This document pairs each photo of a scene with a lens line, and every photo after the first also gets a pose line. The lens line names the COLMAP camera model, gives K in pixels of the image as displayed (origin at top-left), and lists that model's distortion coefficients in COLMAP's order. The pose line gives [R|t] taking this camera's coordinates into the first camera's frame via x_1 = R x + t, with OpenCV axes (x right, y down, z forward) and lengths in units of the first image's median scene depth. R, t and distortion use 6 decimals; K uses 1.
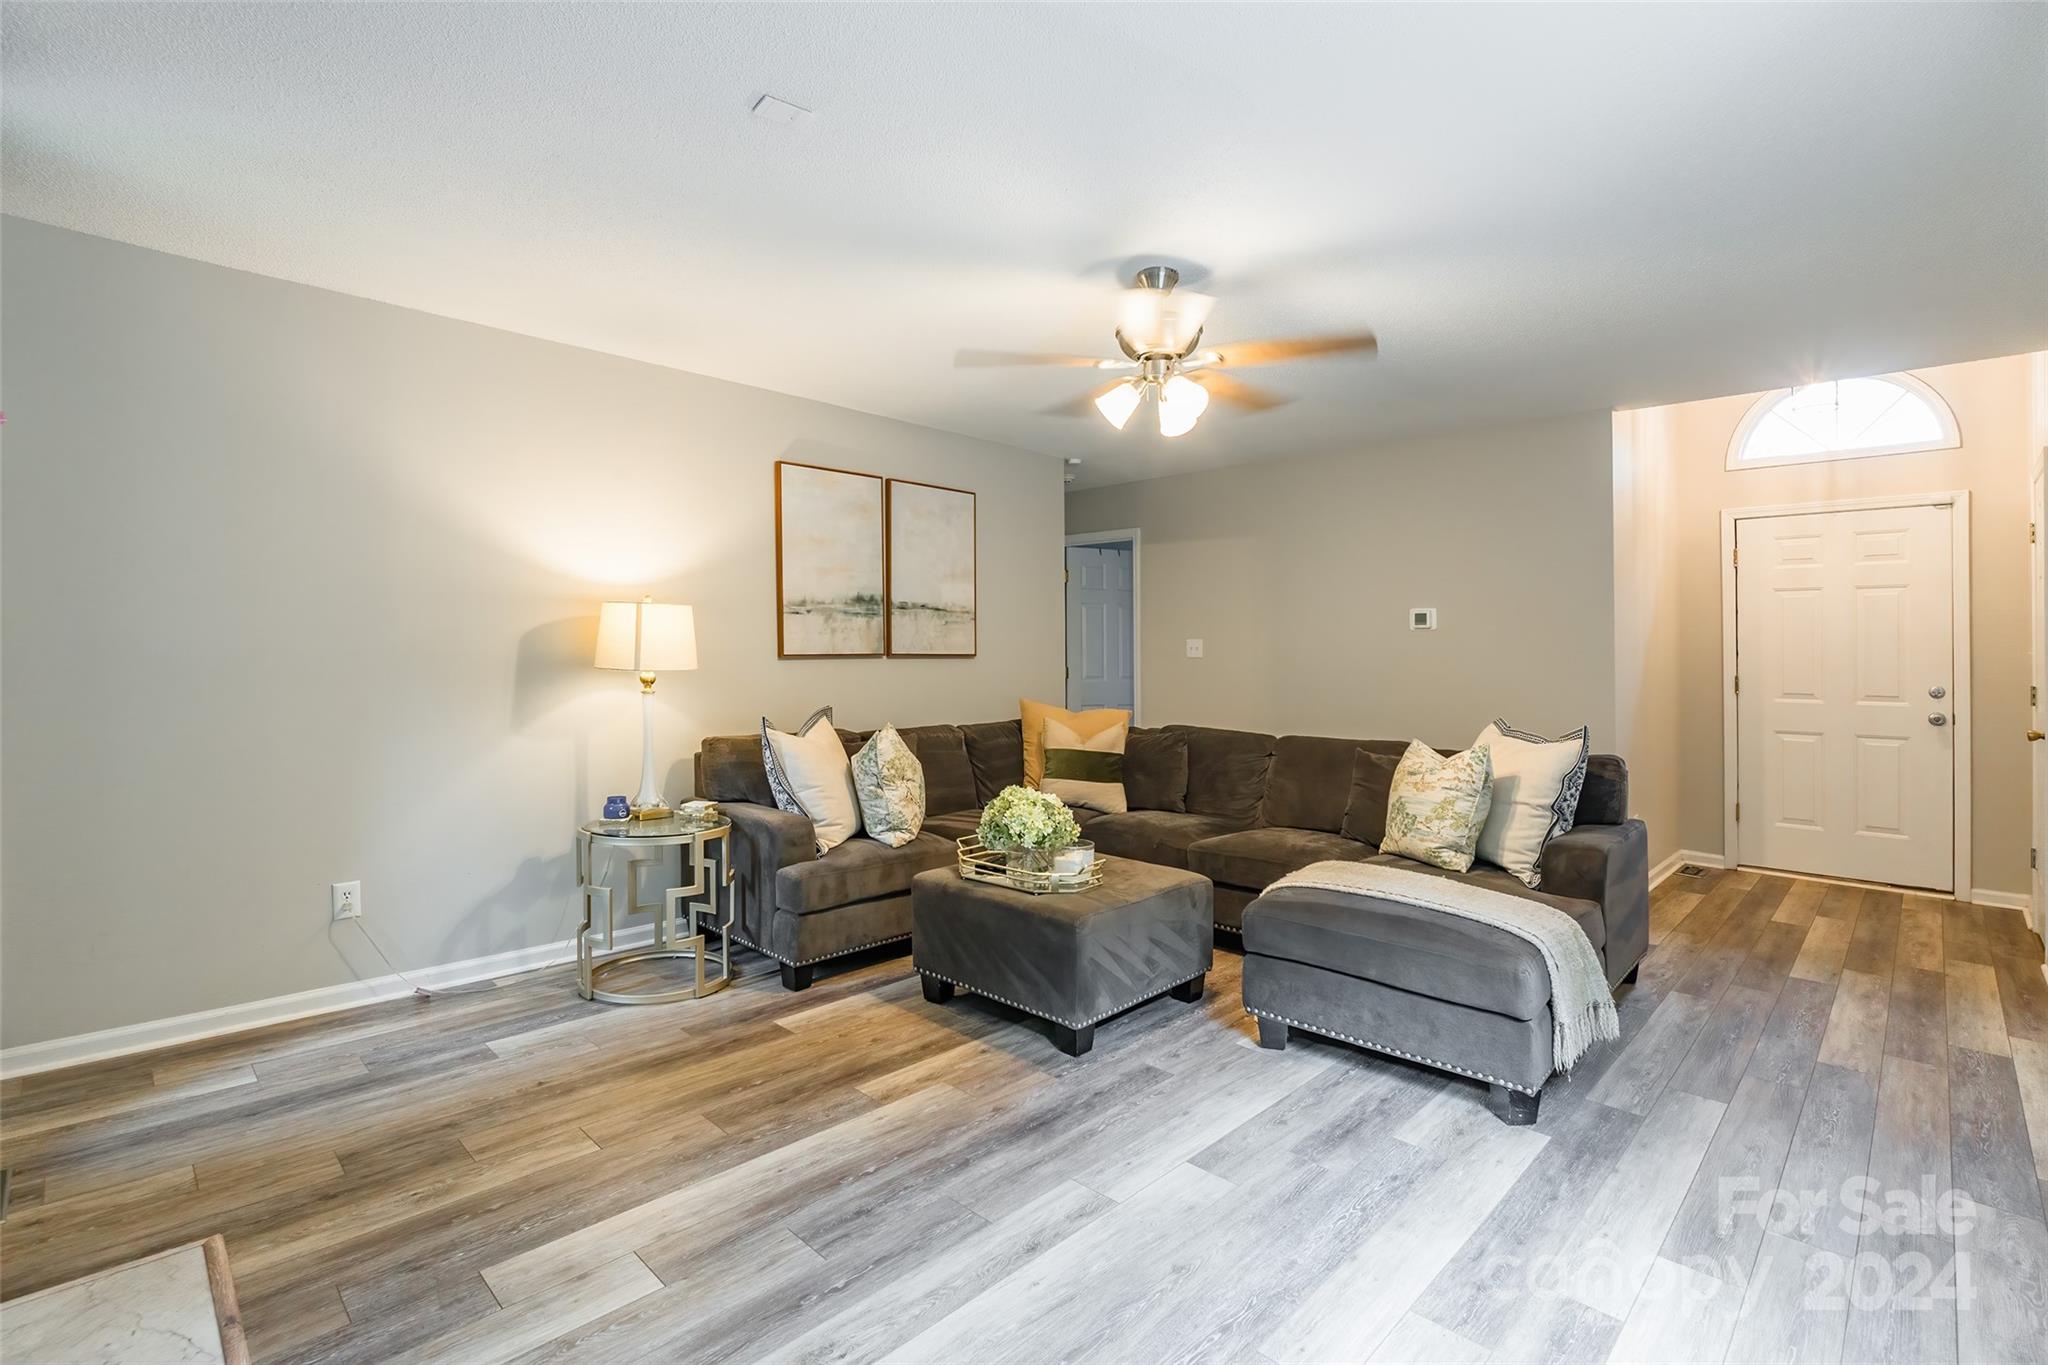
lens RADIAL K [[957.5, 0, 1026.4], [0, 957.5, 608.4], [0, 0, 1]] dist [-0.016921, -0.000434]
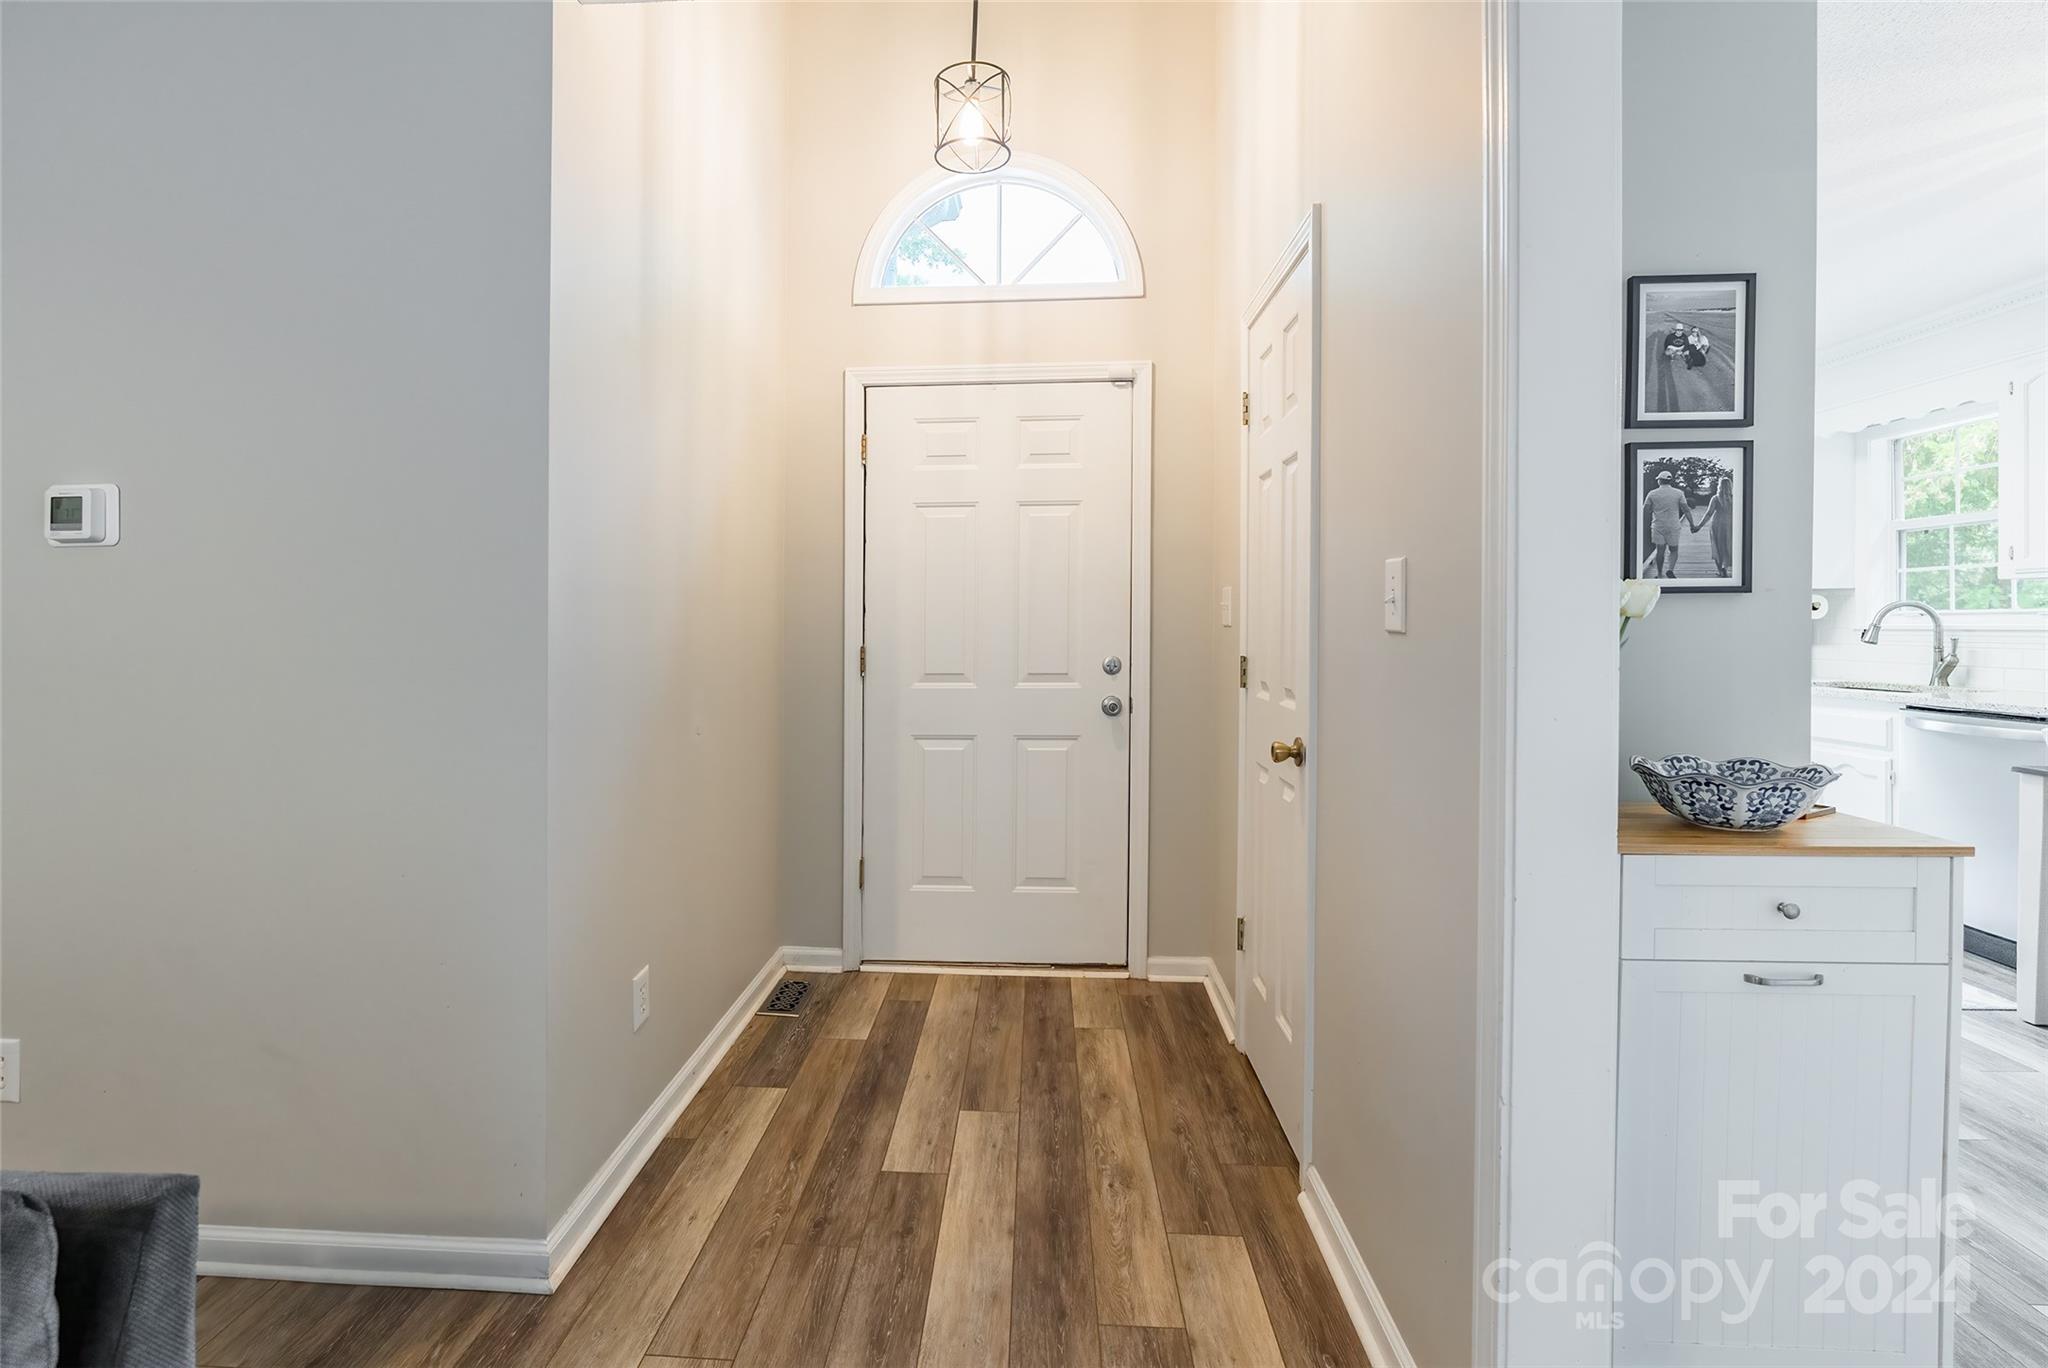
lens RADIAL K [[953.8, 0, 988.6], [0, 953.8, 651.1], [0, 0, 1]] dist [-0.003794, -0.000305]
pose [[0.758739, -0.035122, 0.650448, 0.544454], [-0.015753, 0.997264, 0.072224, 0.037751], [-0.651205, -0.065046, 0.756110, 0.642805]]
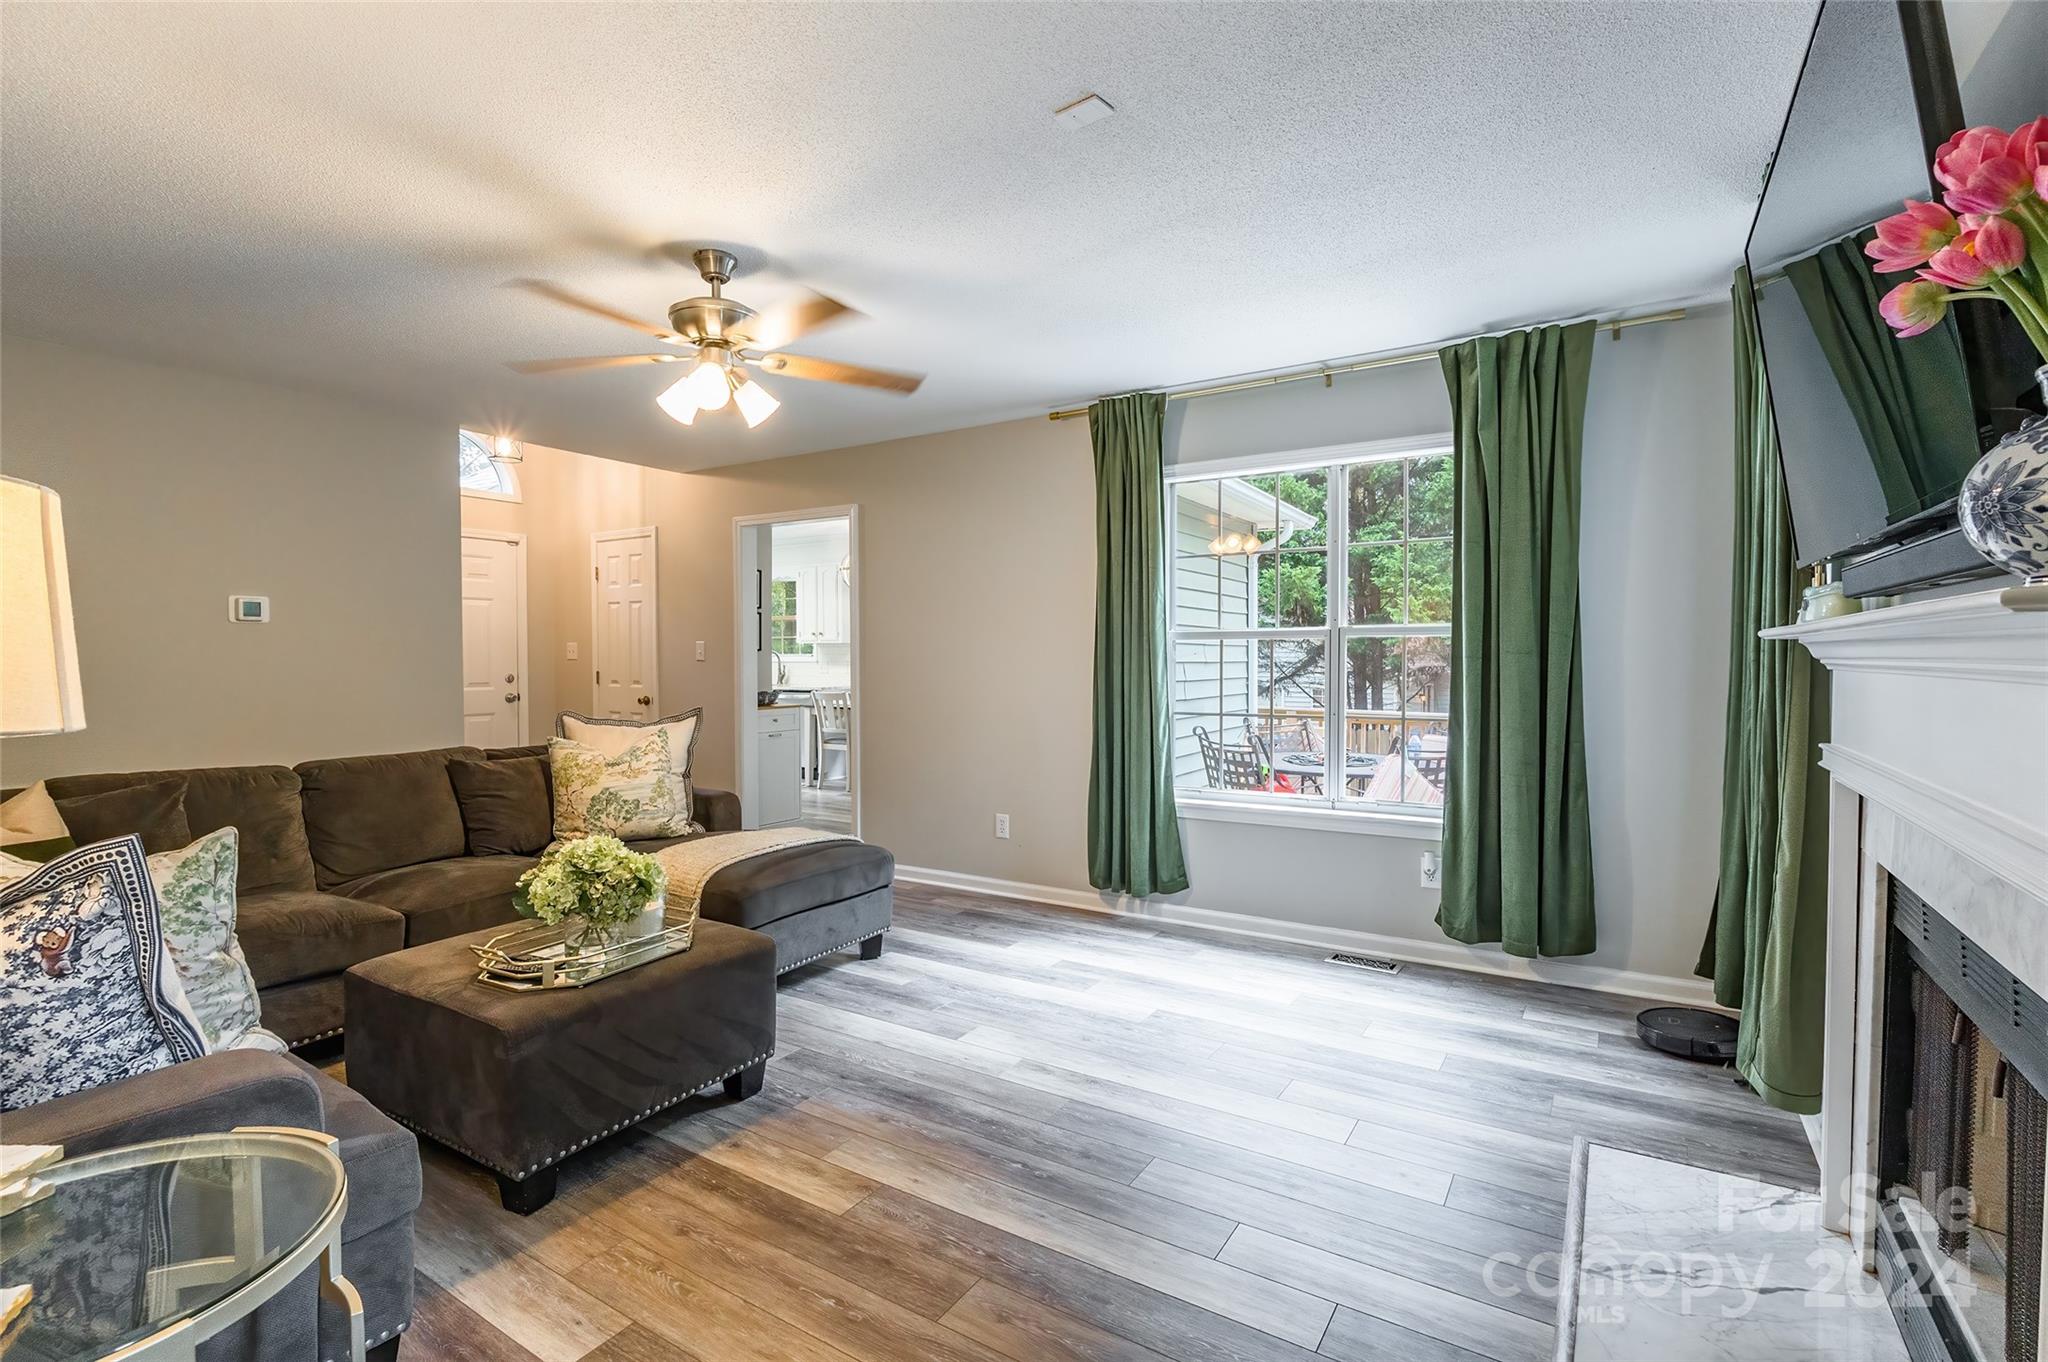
lens RADIAL K [[938.7, 0, 1022.7], [0, 938.7, 650.0], [0, 0, 1]] dist [-0.014938, -0.000187]
pose [[-0.214021, -0.006512, 0.976807, -0.606366], [-0.047092, 0.998884, -0.003659, 0.020815], [-0.975693, -0.046783, -0.214089, 0.655673]]
